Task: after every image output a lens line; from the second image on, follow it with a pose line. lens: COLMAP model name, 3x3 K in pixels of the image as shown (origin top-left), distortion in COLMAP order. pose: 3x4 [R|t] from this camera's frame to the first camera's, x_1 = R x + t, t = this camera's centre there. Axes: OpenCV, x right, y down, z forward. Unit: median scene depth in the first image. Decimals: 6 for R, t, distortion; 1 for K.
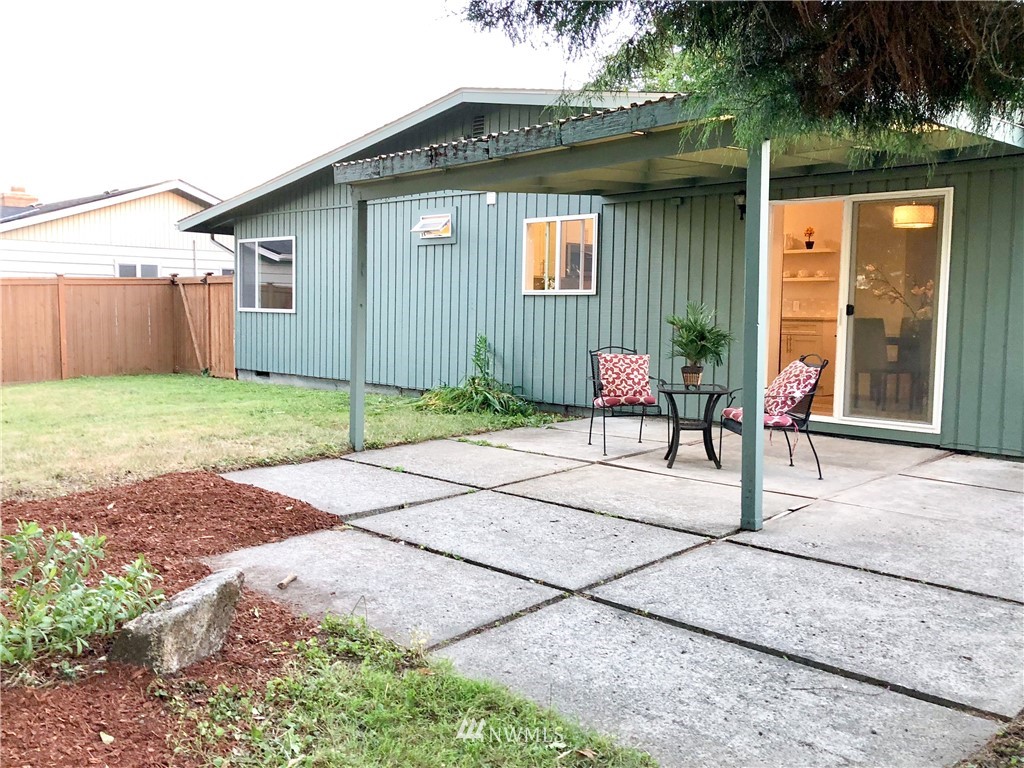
lens RADIAL K [[855.6, 0, 513.0], [0, 855.6, 388.5], [0, 0, 1]] dist [0.090256, -0.086159]
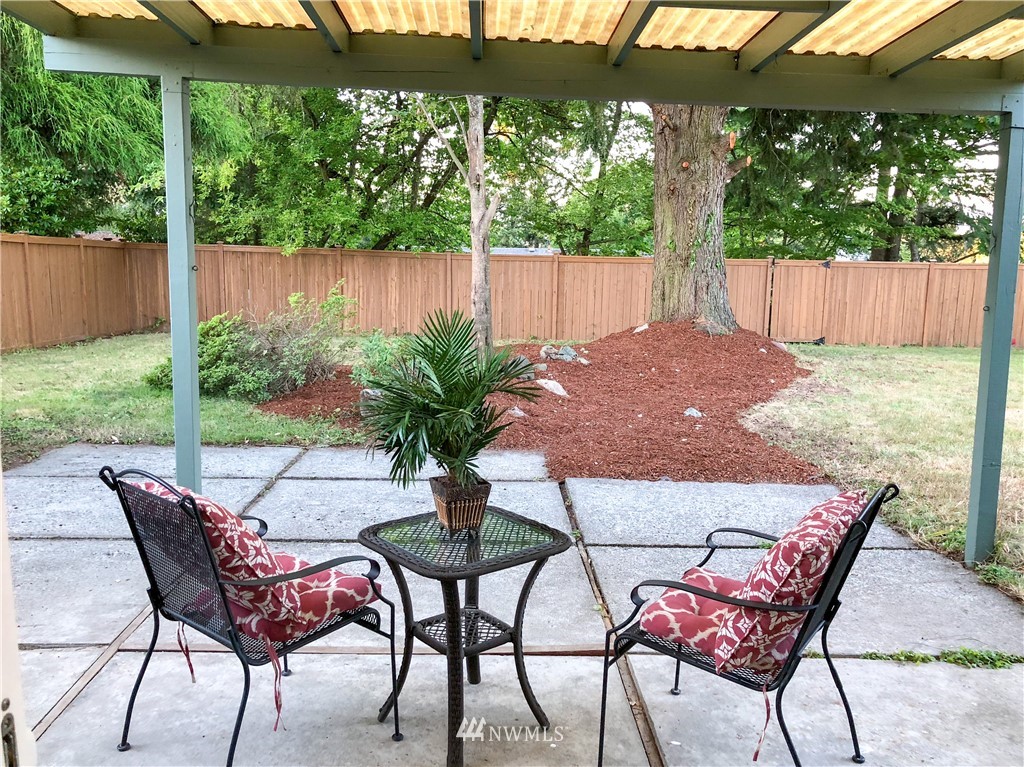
lens RADIAL K [[855.6, 0, 513.0], [0, 855.6, 388.0], [0, 0, 1]] dist [0.090256, -0.086159]
pose [[-0.688315, 0.084124, -0.720517, 0.378145], [-0.094312, 0.974445, 0.203869, -0.110570], [0.719255, 0.208279, -0.662791, 1.014012]]
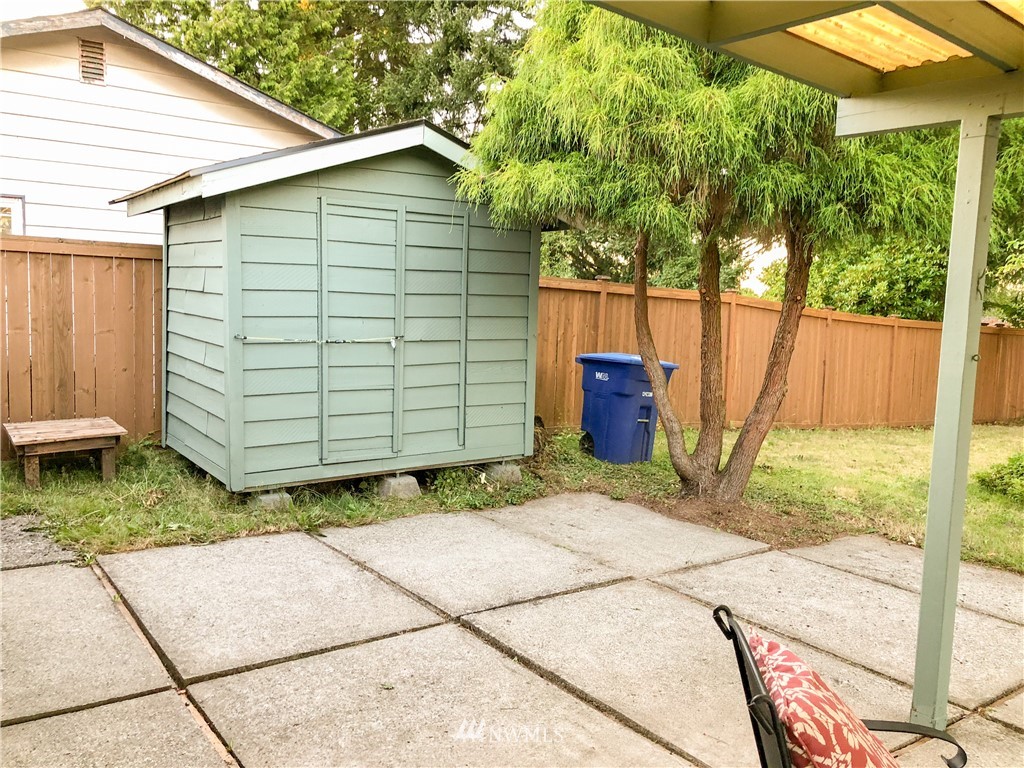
lens RADIAL K [[842.2, 0, 511.5], [0, 842.2, 376.4], [0, 0, 1]] dist [0.006755, 0.008182]
pose [[-0.986799, -0.075515, 0.143266, 0.298614], [-0.050129, 0.983615, 0.173175, -0.105982], [-0.153995, 0.163707, -0.974415, 0.944561]]
